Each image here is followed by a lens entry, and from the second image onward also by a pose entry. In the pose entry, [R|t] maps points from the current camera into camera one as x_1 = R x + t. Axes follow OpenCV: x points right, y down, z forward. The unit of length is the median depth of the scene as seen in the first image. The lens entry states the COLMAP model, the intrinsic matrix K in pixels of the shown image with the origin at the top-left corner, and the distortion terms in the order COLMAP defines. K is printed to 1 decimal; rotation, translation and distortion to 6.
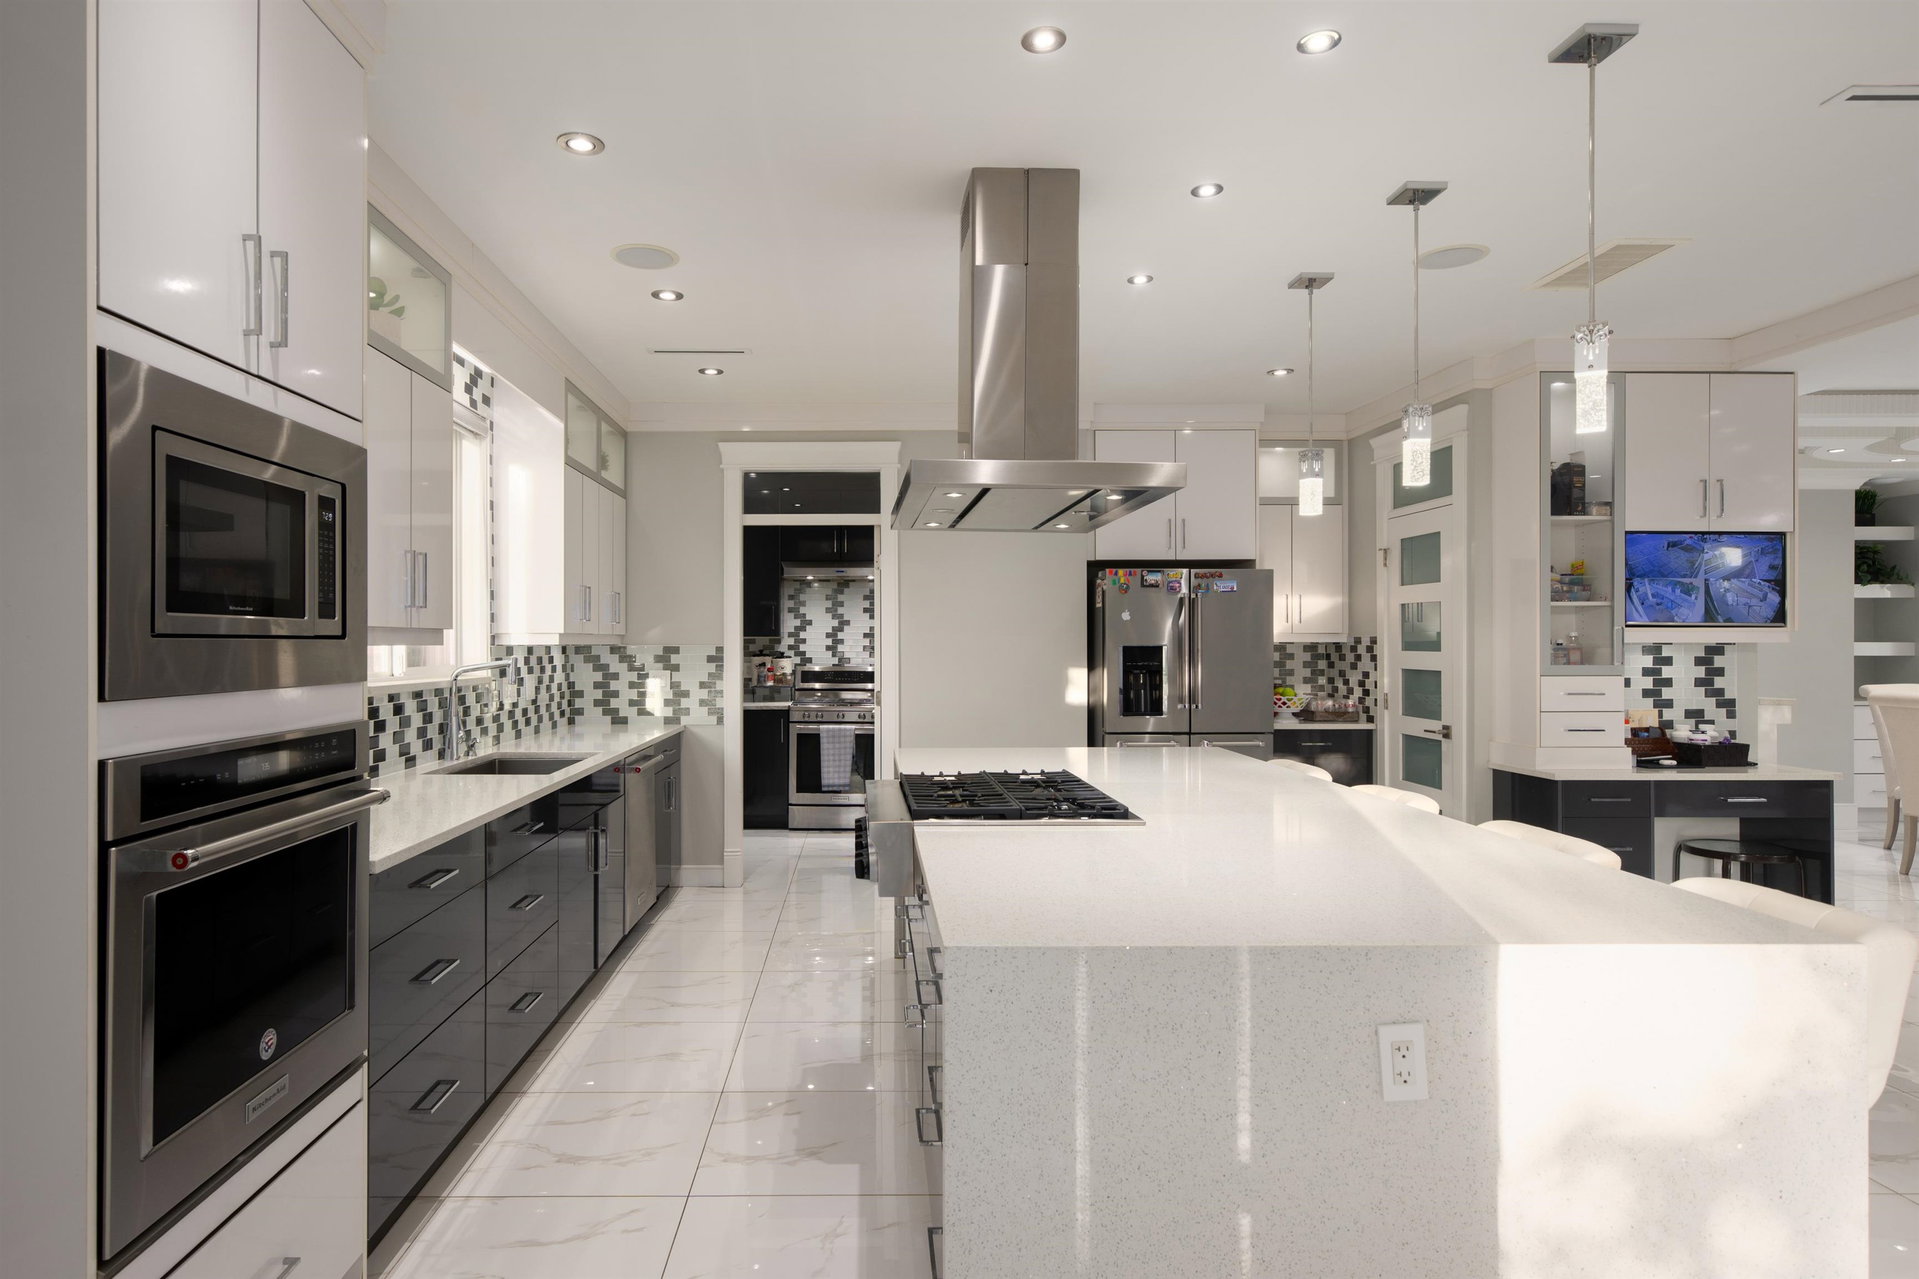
lens RADIAL K [[1051.1, 0, 872.6], [0, 1051.1, 639.4], [0, 0, 1]] dist [0.003591, 0.001220]
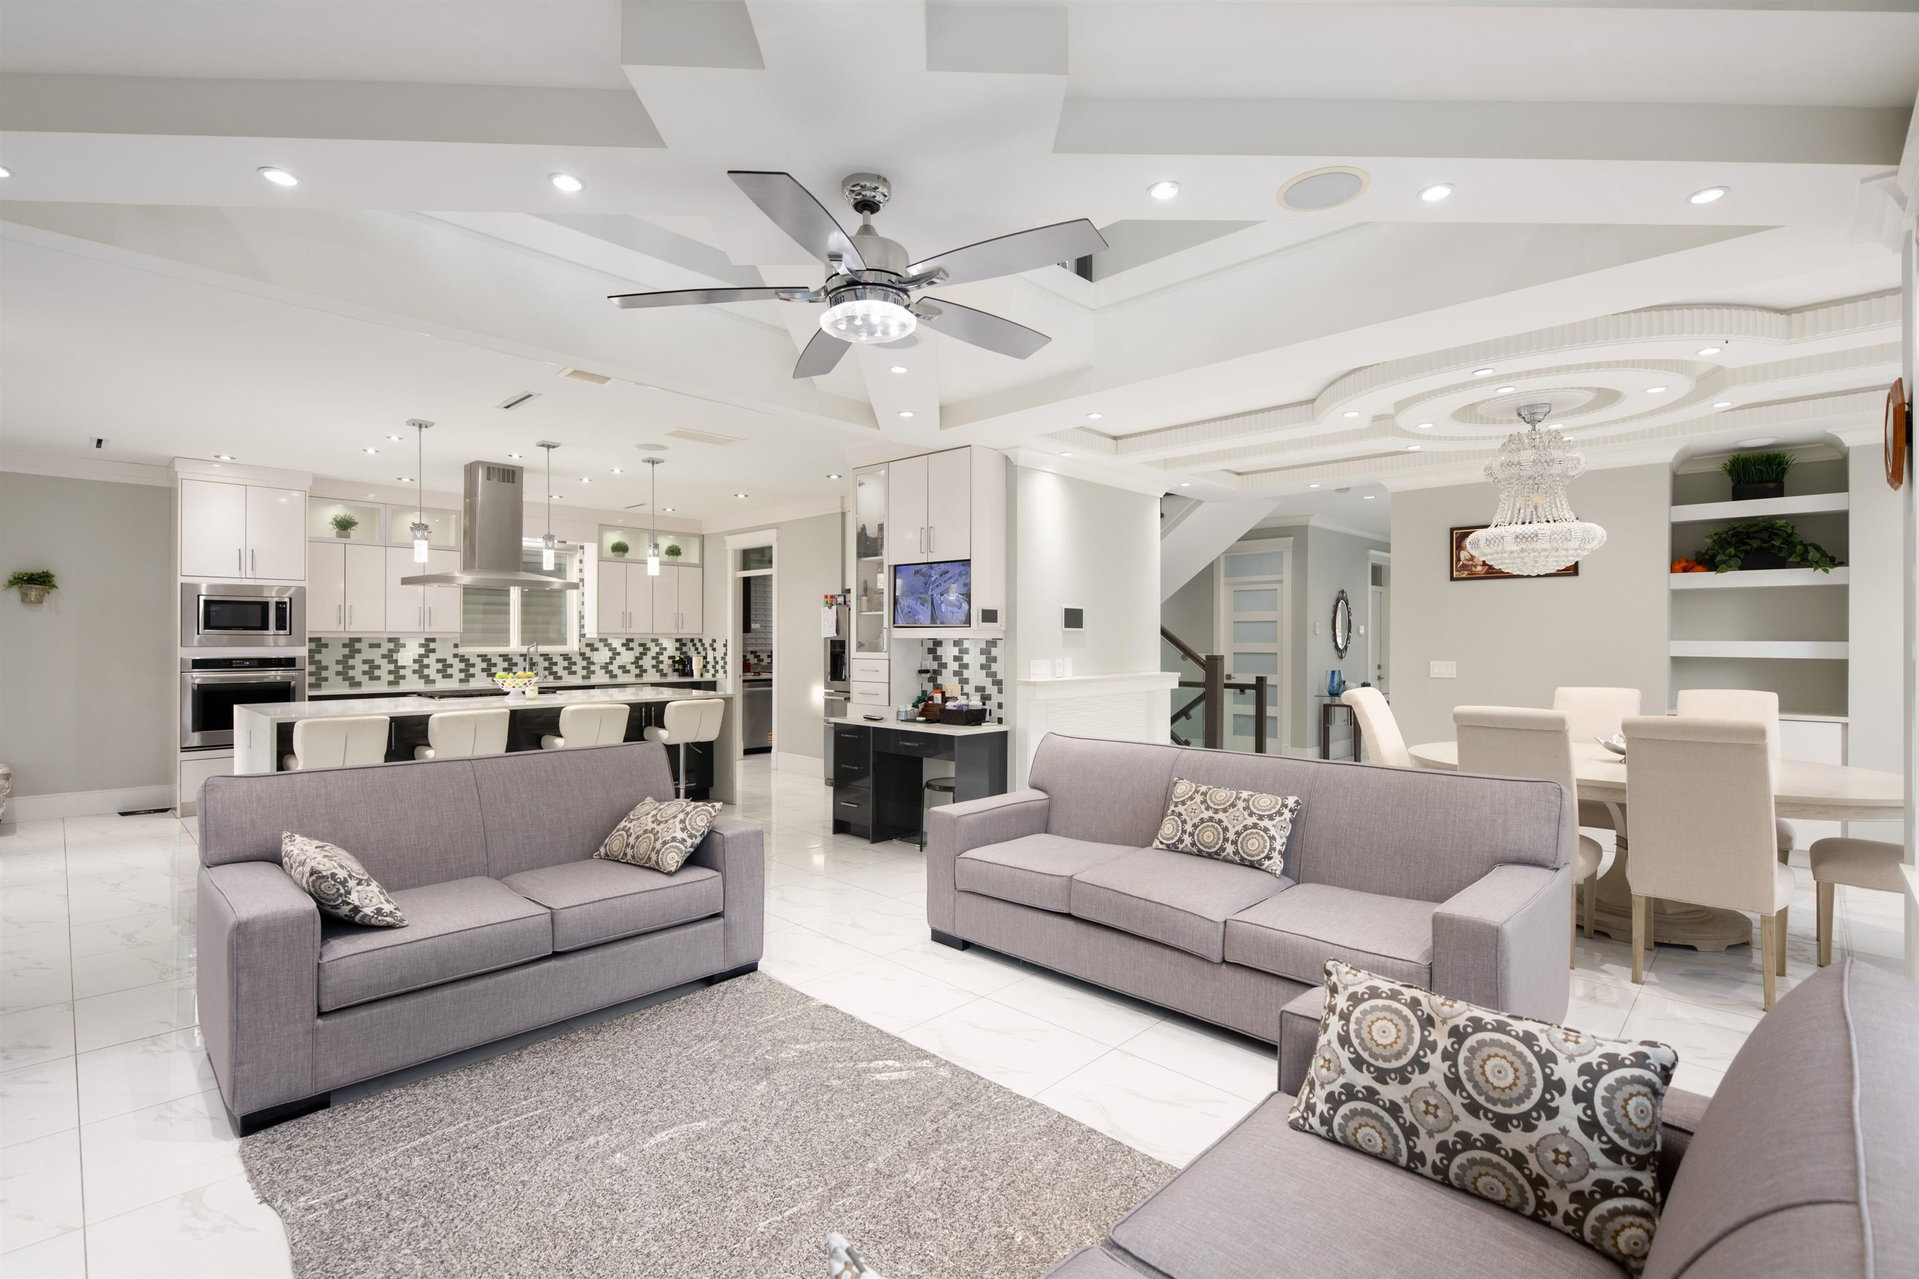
lens RADIAL K [[875.6, 0, 977.0], [0, 875.6, 634.4], [0, 0, 1]] dist [-0.007107, 0.004039]
pose [[0.728604, 0.000110, -0.684935, 1.322265], [-0.000543, 1.000000, -0.000416, -0.001441], [0.684935, 0.000675, 0.728604, 0.124670]]
